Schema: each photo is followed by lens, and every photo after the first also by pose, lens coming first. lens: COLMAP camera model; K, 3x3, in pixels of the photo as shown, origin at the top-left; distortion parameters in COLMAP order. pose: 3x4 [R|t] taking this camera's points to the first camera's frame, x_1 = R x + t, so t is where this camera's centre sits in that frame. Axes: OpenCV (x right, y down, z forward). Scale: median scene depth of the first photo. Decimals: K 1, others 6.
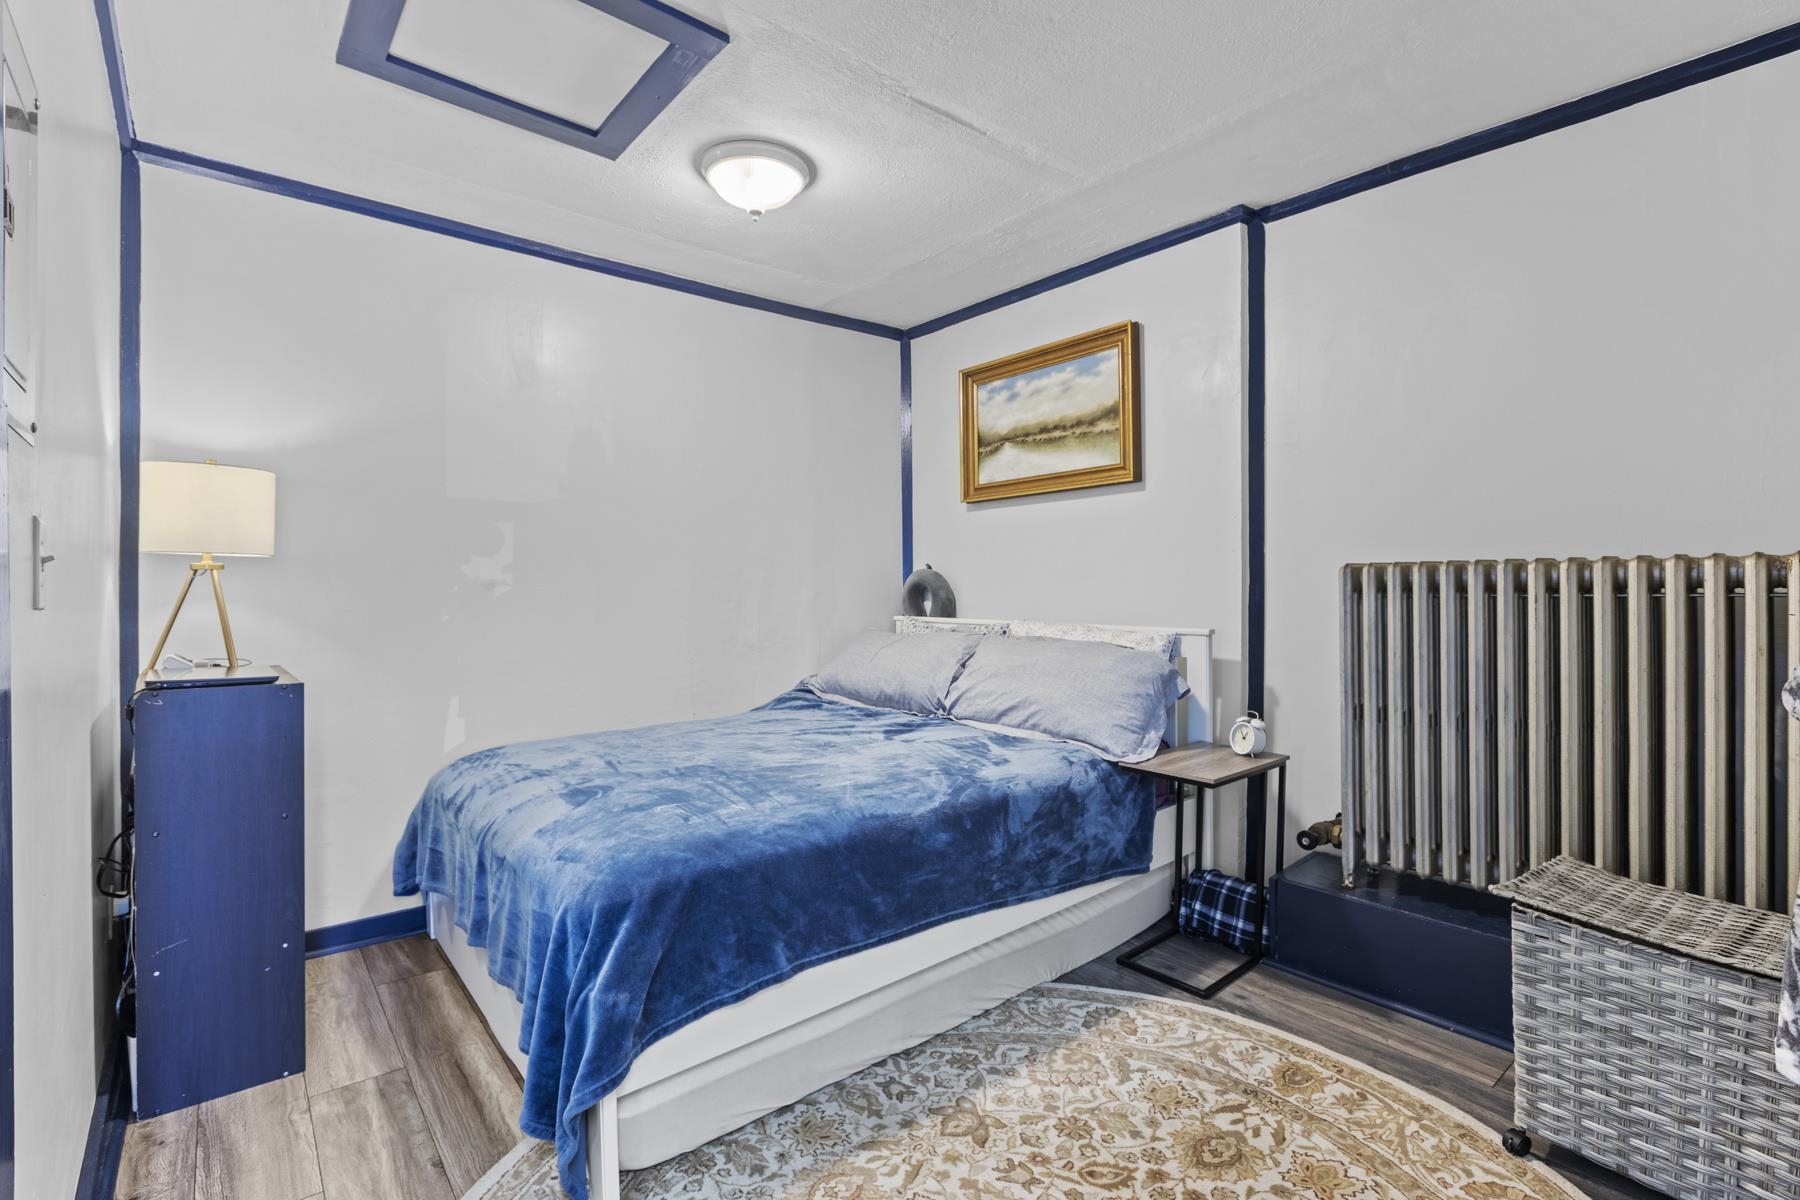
lens RADIAL K [[826.3, 0, 905.4], [0, 826.3, 590.7], [0, 0, 1]] dist [-0.002192, -0.000102]
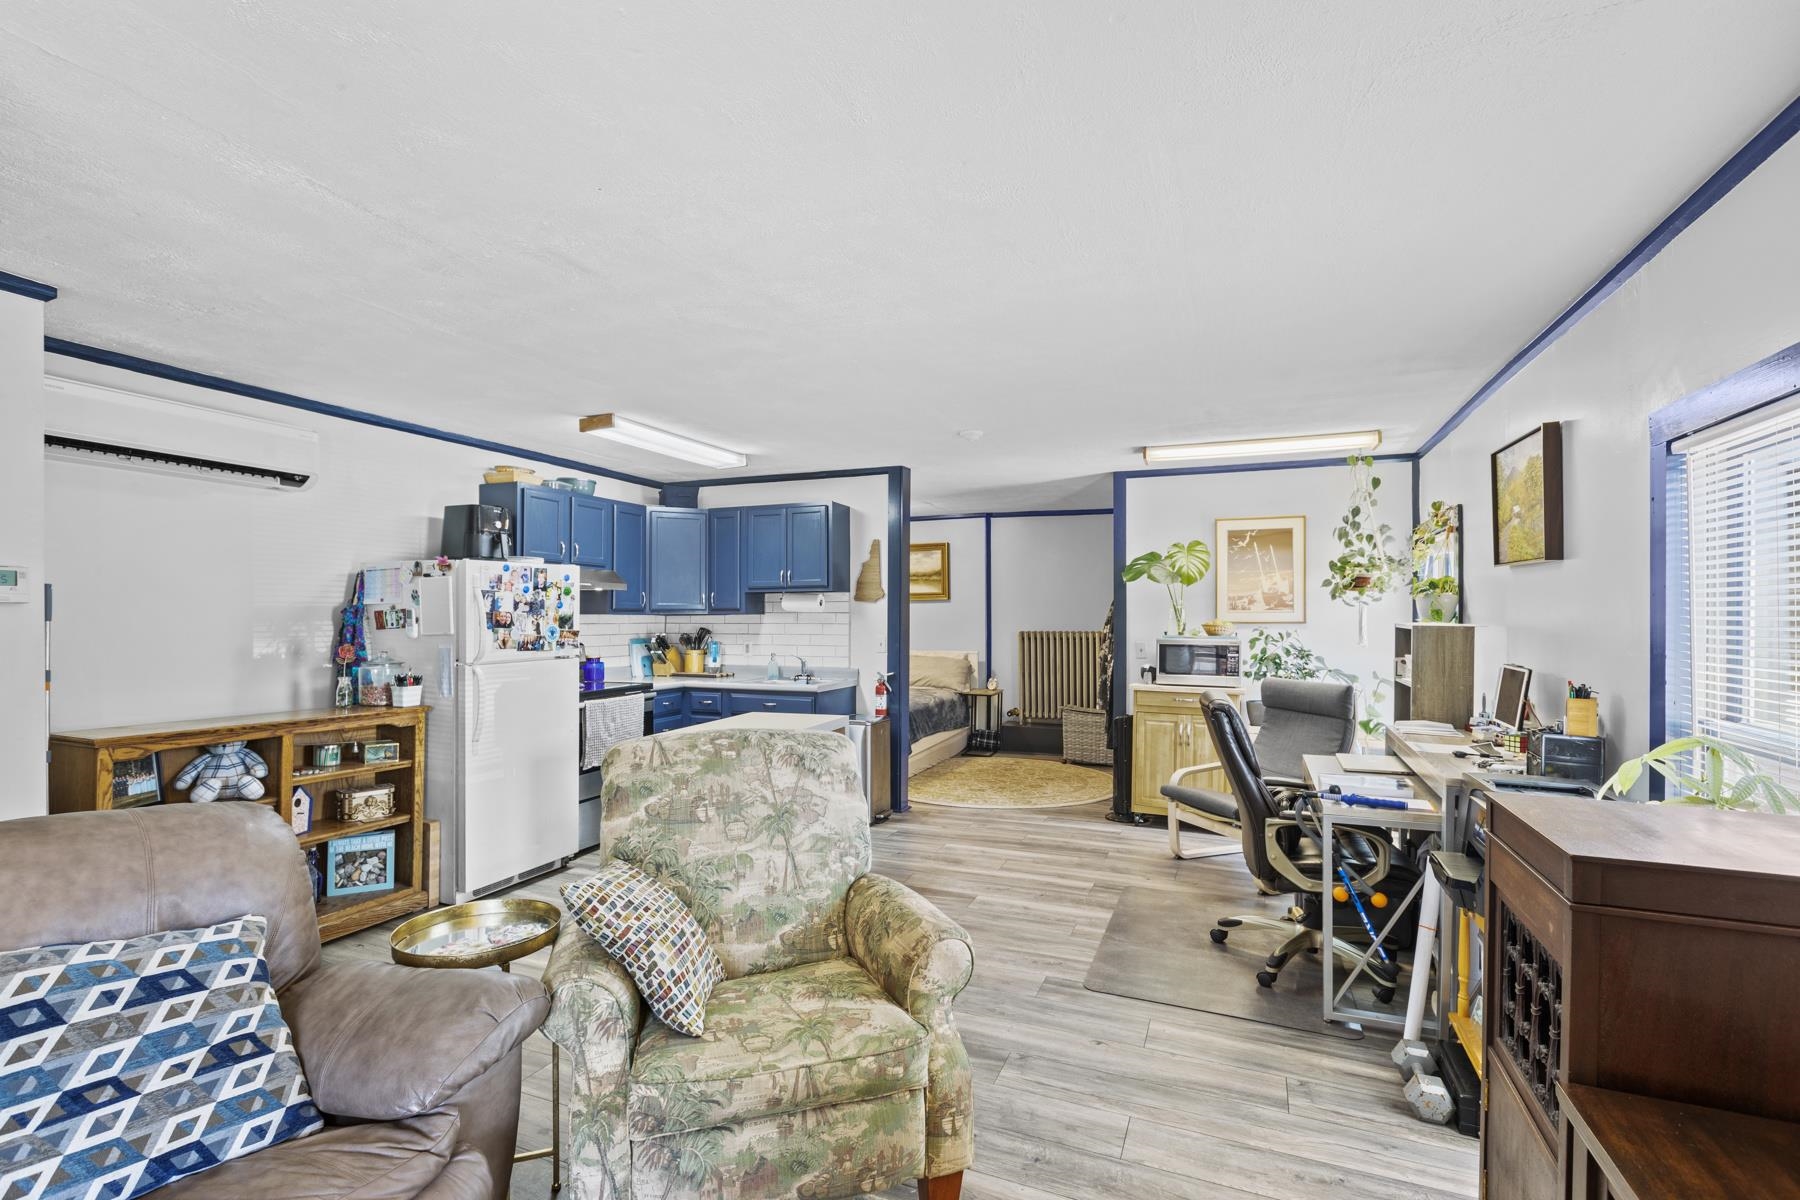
lens RADIAL K [[826.3, 0, 895.2], [0, 826.3, 608.1], [0, 0, 1]] dist [-0.002192, -0.000102]
pose [[0.890860, -0.000678, 0.454277, -1.283674], [0.007675, 0.999879, -0.013559, -0.074181], [-0.454213, 0.015566, 0.890757, -1.576218]]
